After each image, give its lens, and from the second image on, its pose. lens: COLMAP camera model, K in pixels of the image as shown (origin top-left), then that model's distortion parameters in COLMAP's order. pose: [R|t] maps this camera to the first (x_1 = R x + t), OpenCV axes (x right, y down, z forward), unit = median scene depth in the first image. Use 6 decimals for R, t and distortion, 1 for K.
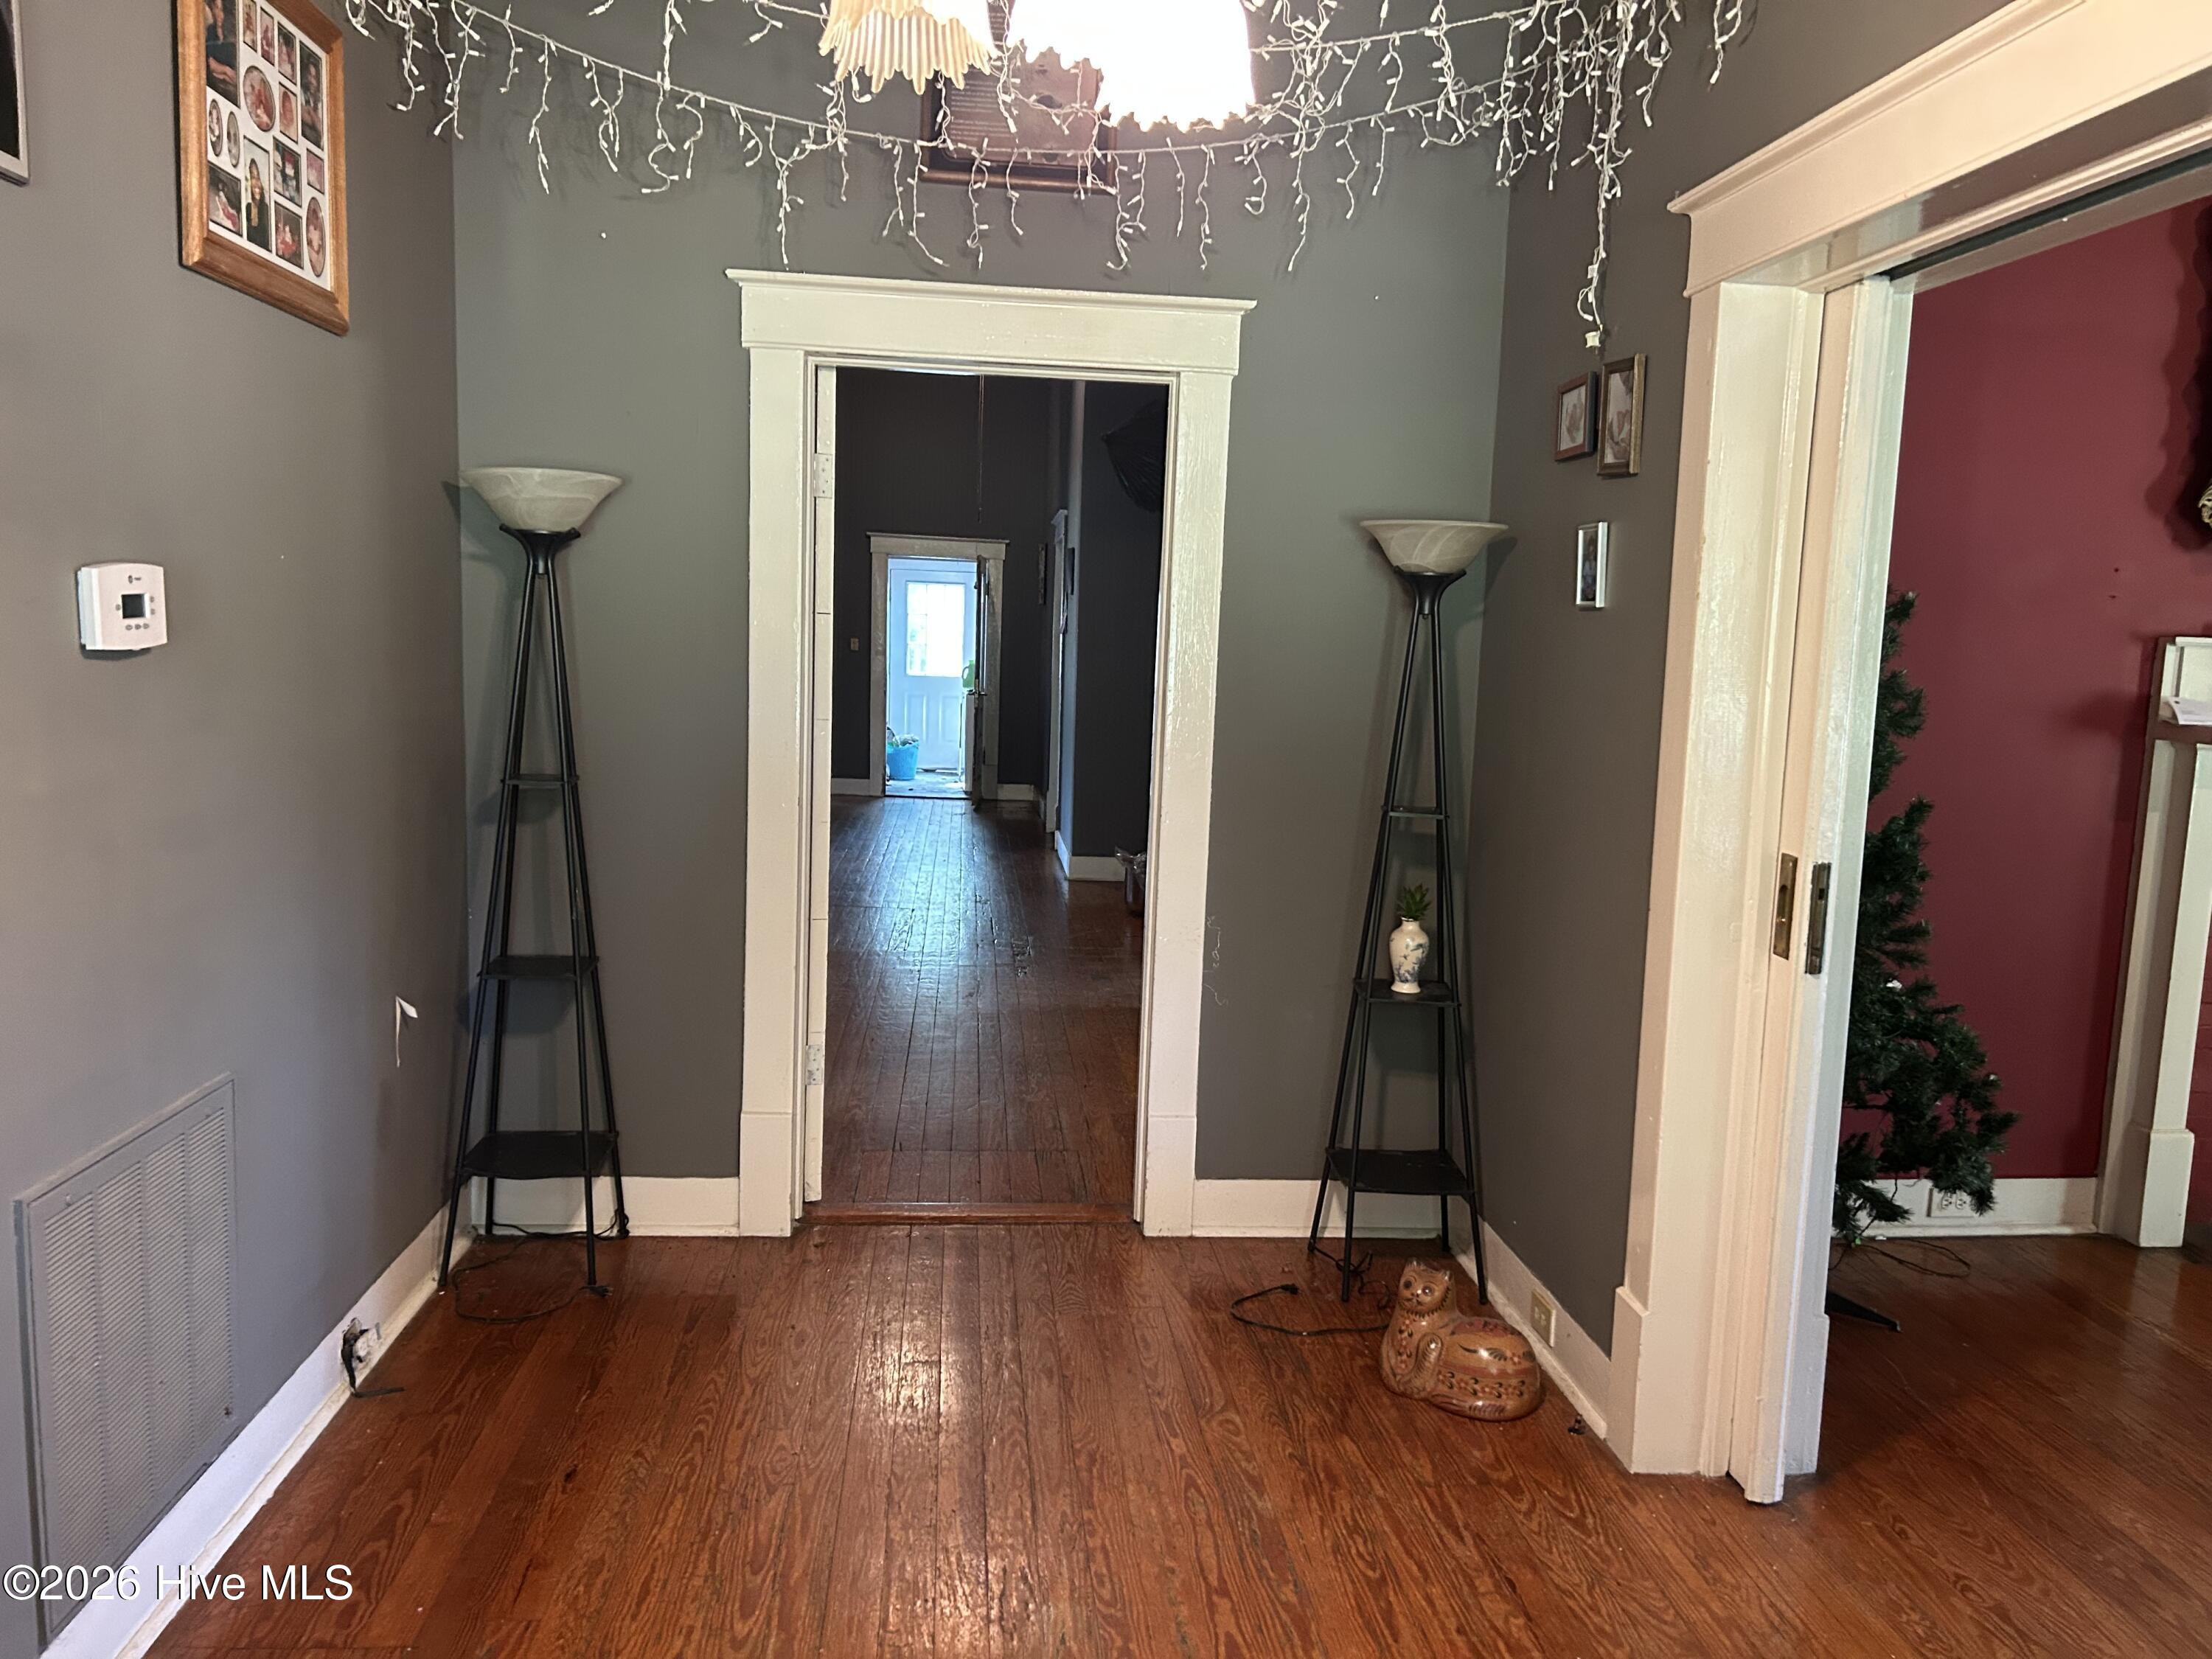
lens RADIAL K [[1664.4, 0, 1105.2], [0, 1664.4, 834.5], [0, 0, 1]] dist [0.043718, -0.029174]
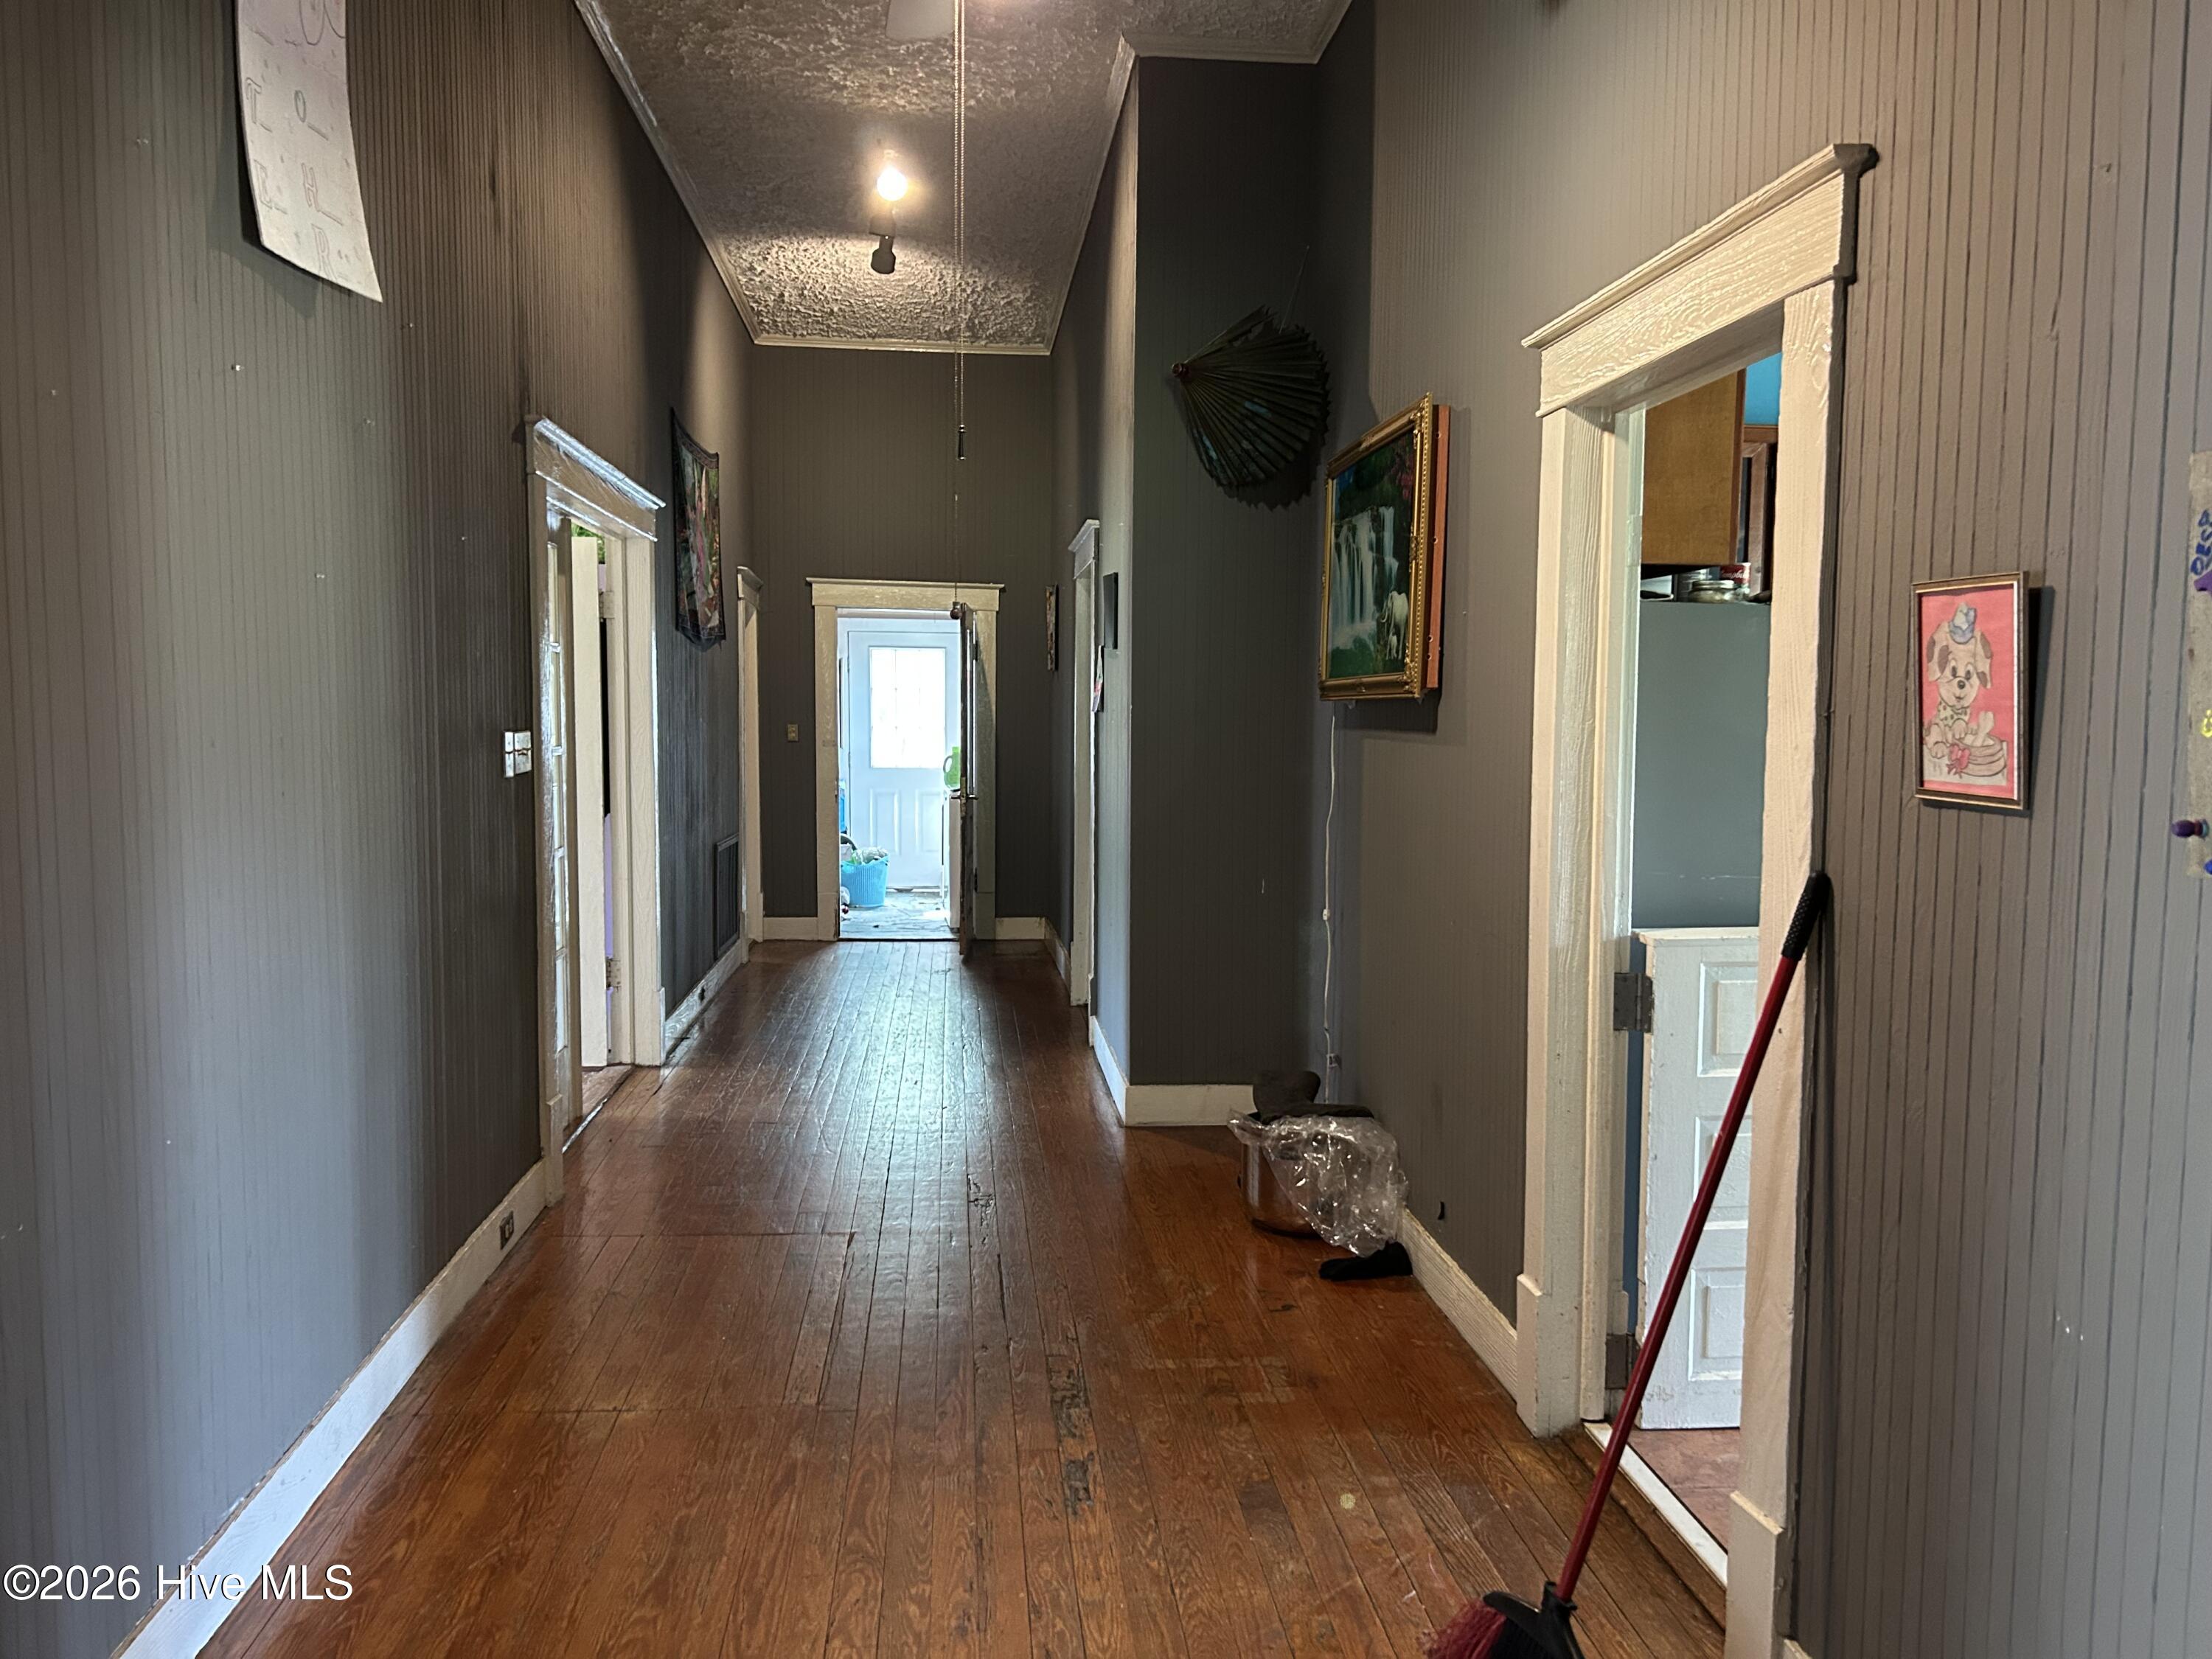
lens RADIAL K [[1664.4, 0, 1108.1], [0, 1664.4, 826.5], [0, 0, 1]] dist [0.043718, -0.029174]
pose [[0.999617, -0.026110, 0.009175, -0.021136], [0.026509, 0.998566, -0.046505, -0.035382], [-0.007947, 0.046731, 0.998876, 0.275657]]
